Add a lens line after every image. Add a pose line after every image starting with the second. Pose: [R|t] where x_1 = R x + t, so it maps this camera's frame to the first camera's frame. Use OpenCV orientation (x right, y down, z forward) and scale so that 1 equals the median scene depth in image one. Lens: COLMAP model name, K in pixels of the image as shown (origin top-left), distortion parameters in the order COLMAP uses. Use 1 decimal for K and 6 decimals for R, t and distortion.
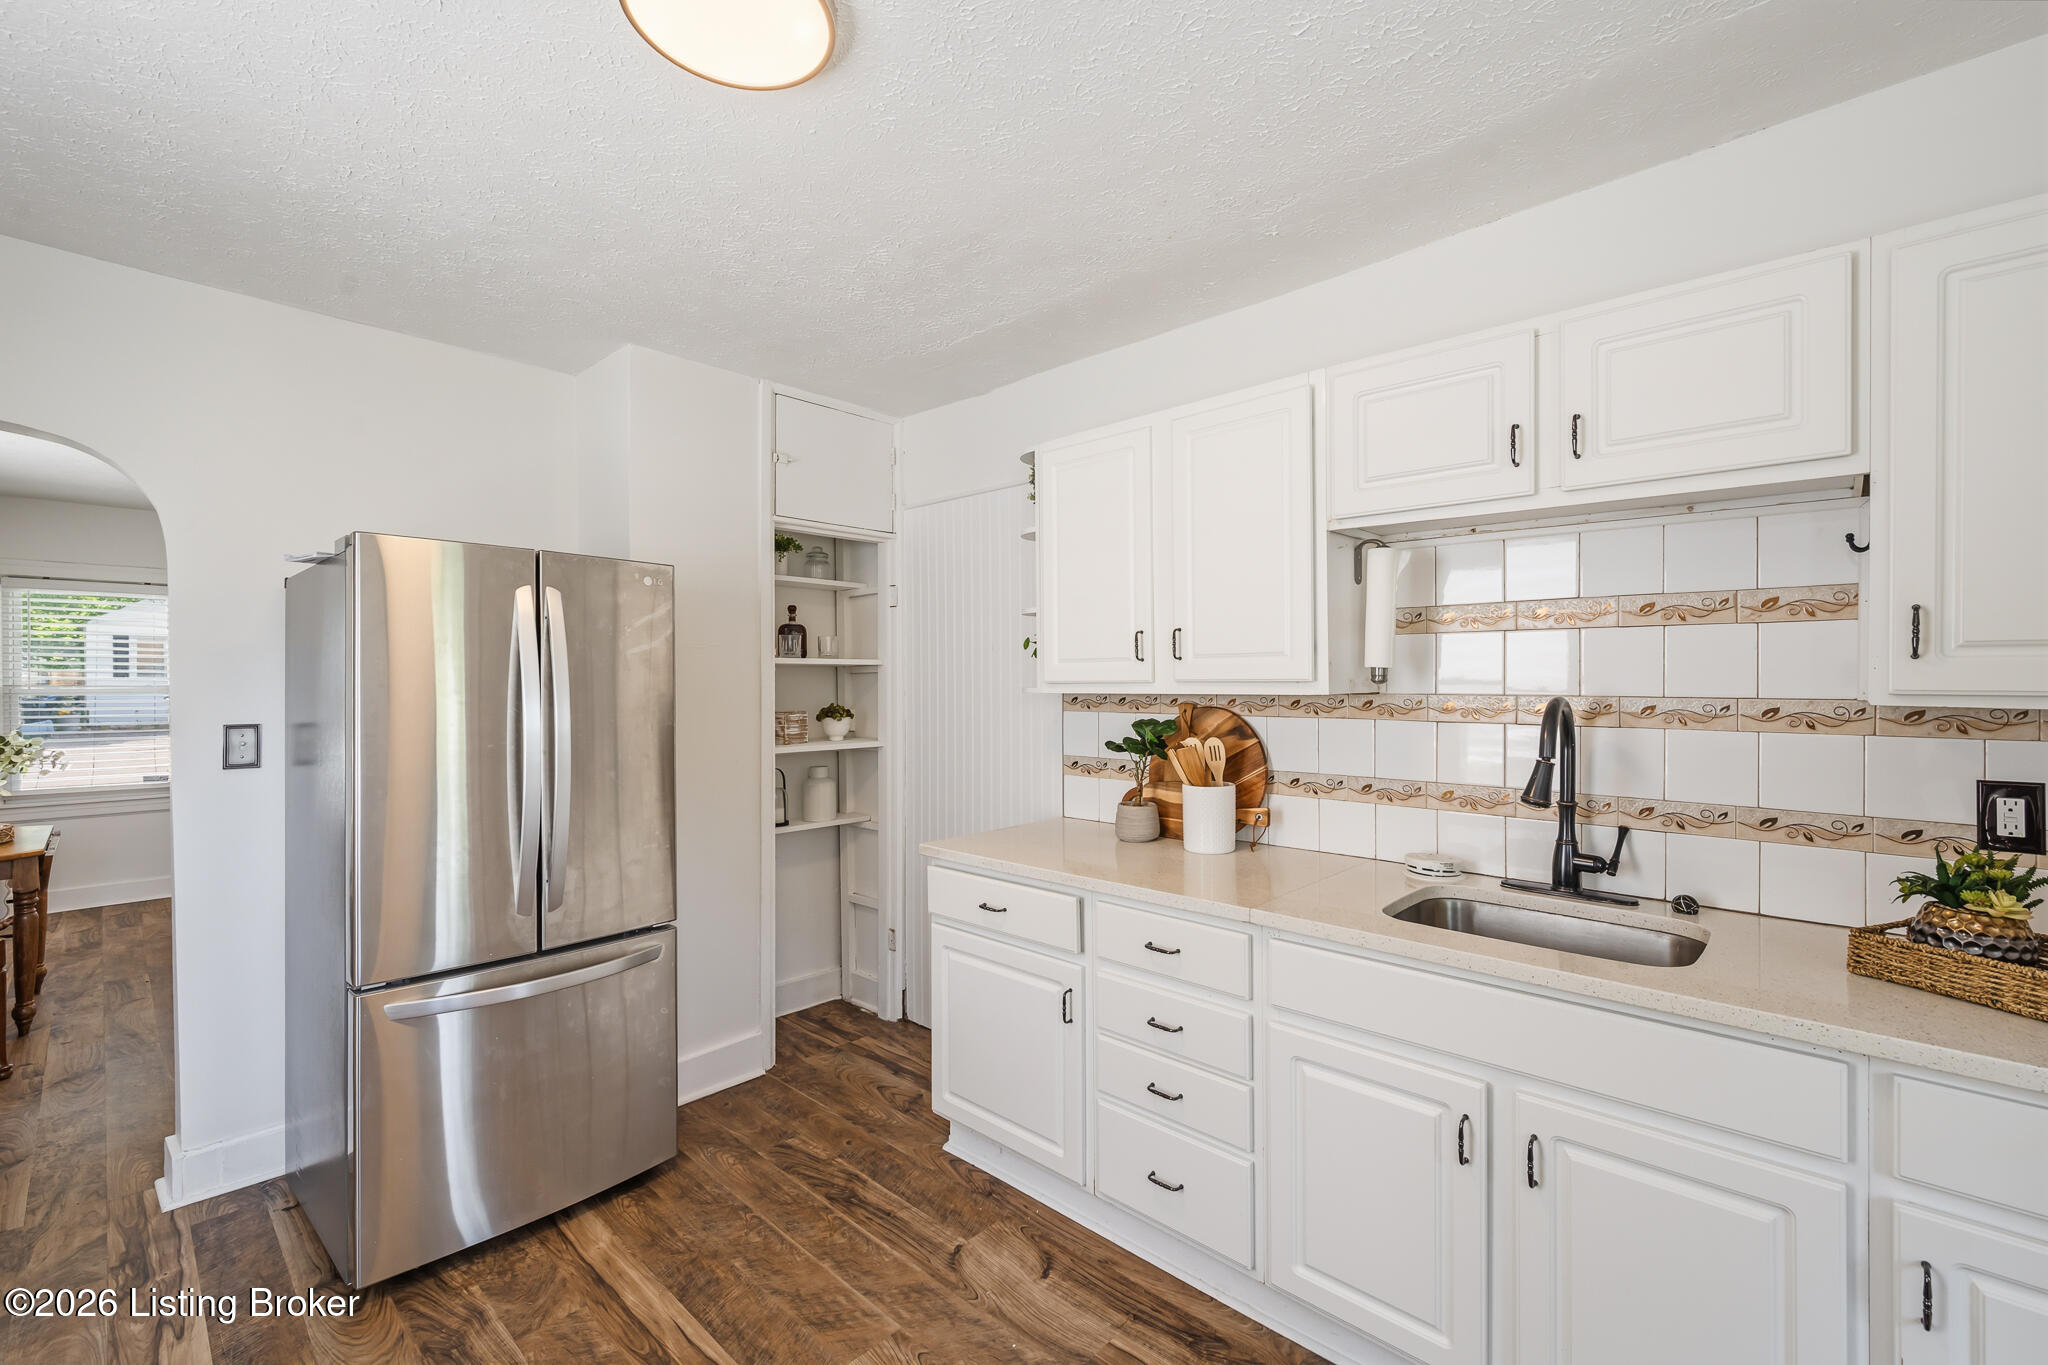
lens RADIAL K [[865.7, 0, 1027.2], [0, 865.7, 686.7], [0, 0, 1]] dist [-0.003902, -0.000214]
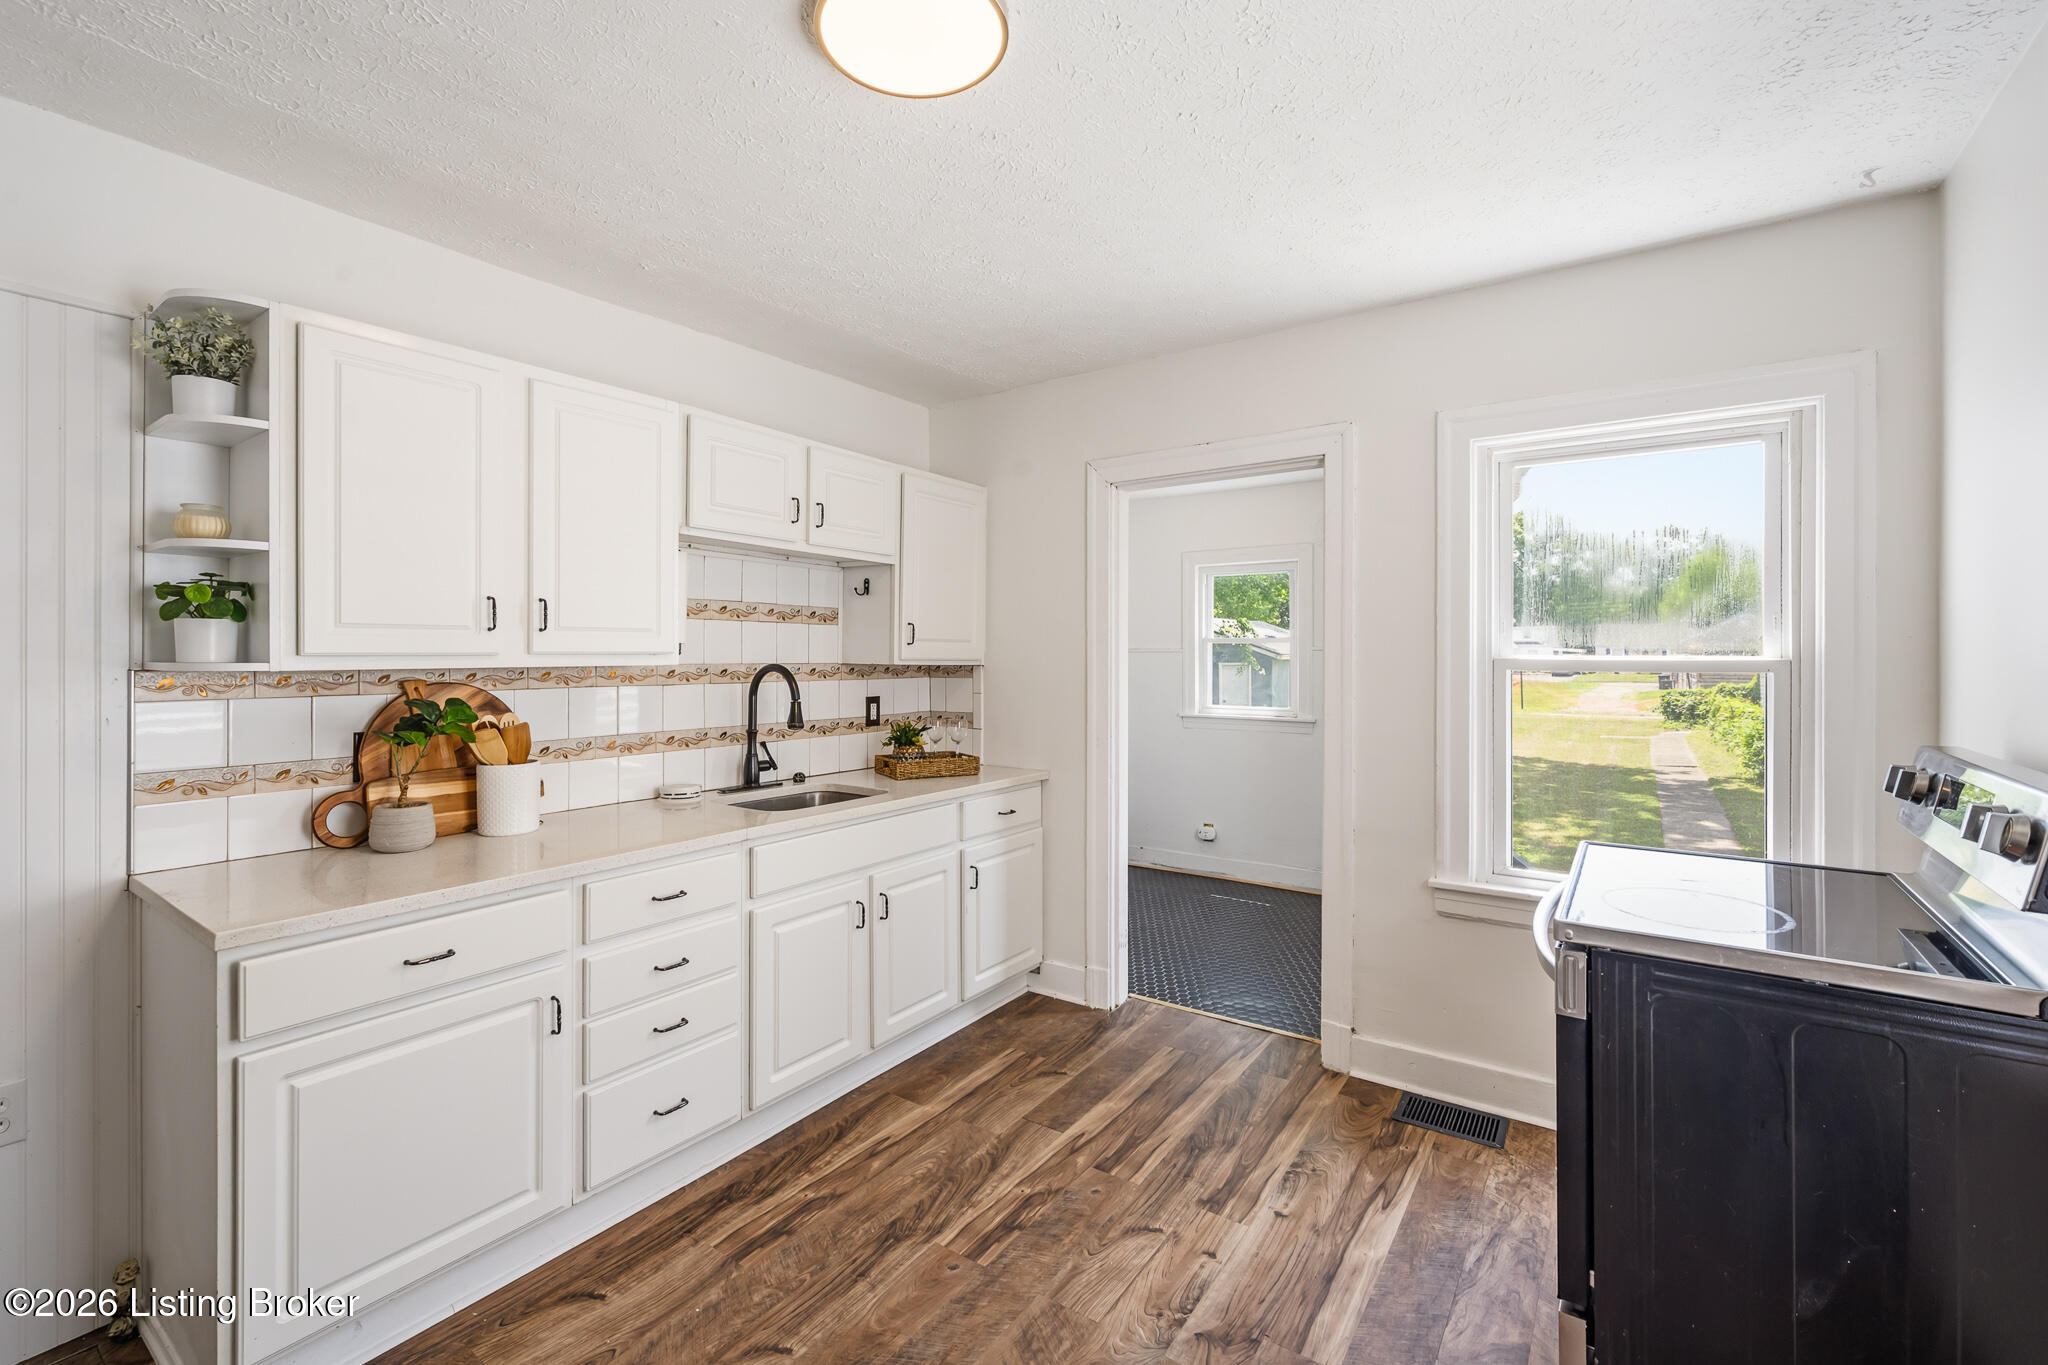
lens RADIAL K [[865.7, 0, 1036.3], [0, 865.7, 656.1], [0, 0, 1]] dist [-0.003902, -0.000214]
pose [[-0.148898, -0.000486, 0.988852, -0.997578], [0.006935, 0.999975, 0.001536, -0.001784], [-0.988828, 0.007086, -0.148891, 0.698654]]
